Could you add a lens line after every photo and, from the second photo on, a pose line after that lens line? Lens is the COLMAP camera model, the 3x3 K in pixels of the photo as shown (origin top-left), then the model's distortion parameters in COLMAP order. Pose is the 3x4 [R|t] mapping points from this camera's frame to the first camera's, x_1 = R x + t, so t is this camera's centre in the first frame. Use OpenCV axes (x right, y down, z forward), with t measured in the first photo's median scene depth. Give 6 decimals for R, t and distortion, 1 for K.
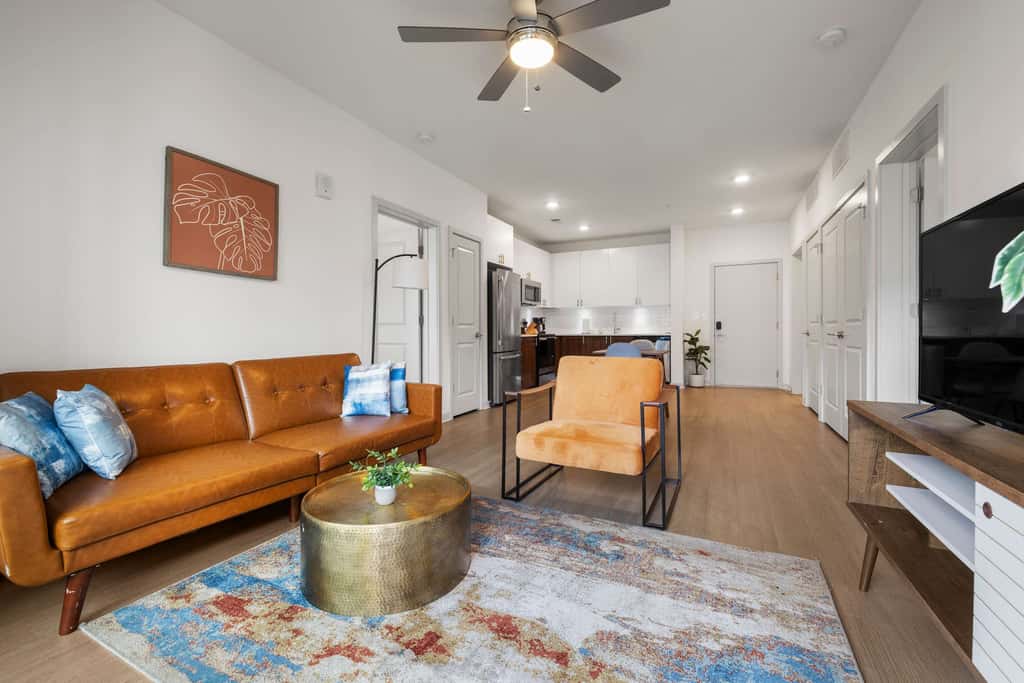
lens RADIAL K [[431.3, 0, 512.0], [0, 431.3, 334.7], [0, 0, 1]] dist [-0.001749, 0.000142]
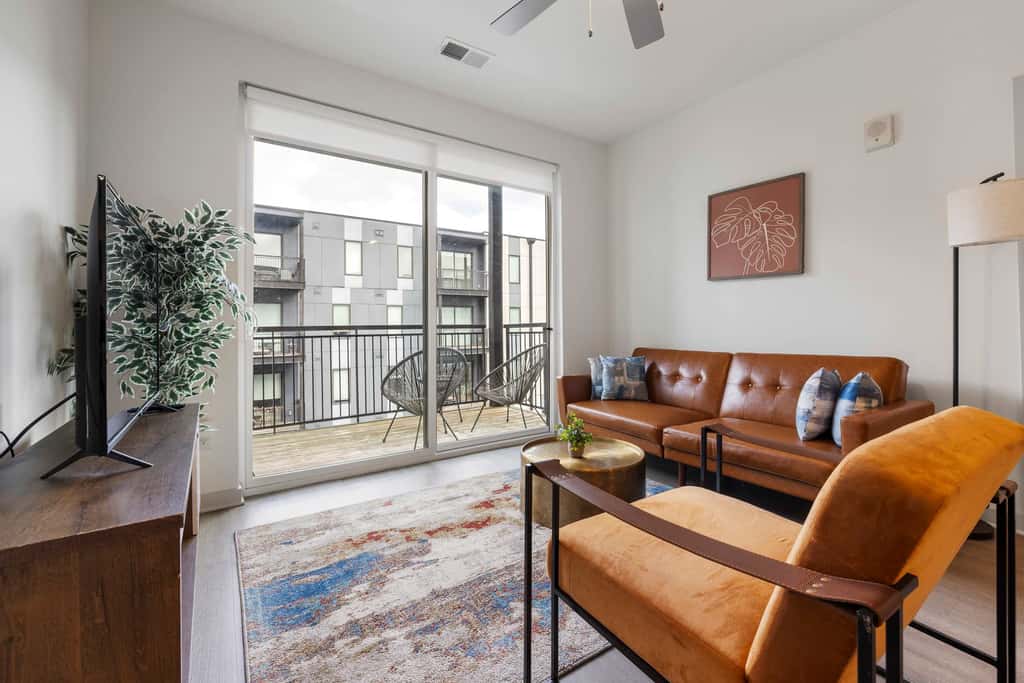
lens RADIAL K [[434.6, 0, 511.5], [0, 434.6, 322.6], [0, 0, 1]] dist [-0.000063, 0.000127]
pose [[-0.495948, 0.000704, -0.868352, 0.754884], [0.005498, 0.999982, -0.002329, -0.022325], [0.868335, -0.005929, -0.495943, 1.134187]]
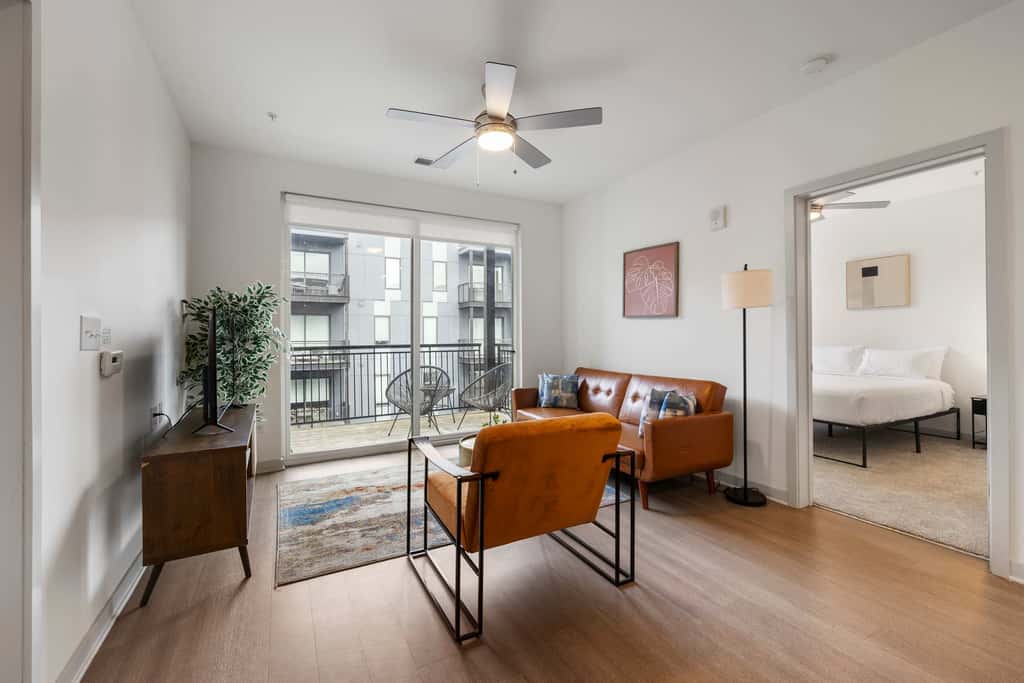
lens RADIAL K [[431.3, 0, 512.0], [0, 431.3, 334.7], [0, 0, 1]] dist [-0.001749, 0.000142]
pose [[-0.576603, 0.008841, -0.816976, 0.979588], [0.001739, 0.999952, 0.009594, -0.104910], [0.817022, 0.004111, -0.576591, 1.659786]]
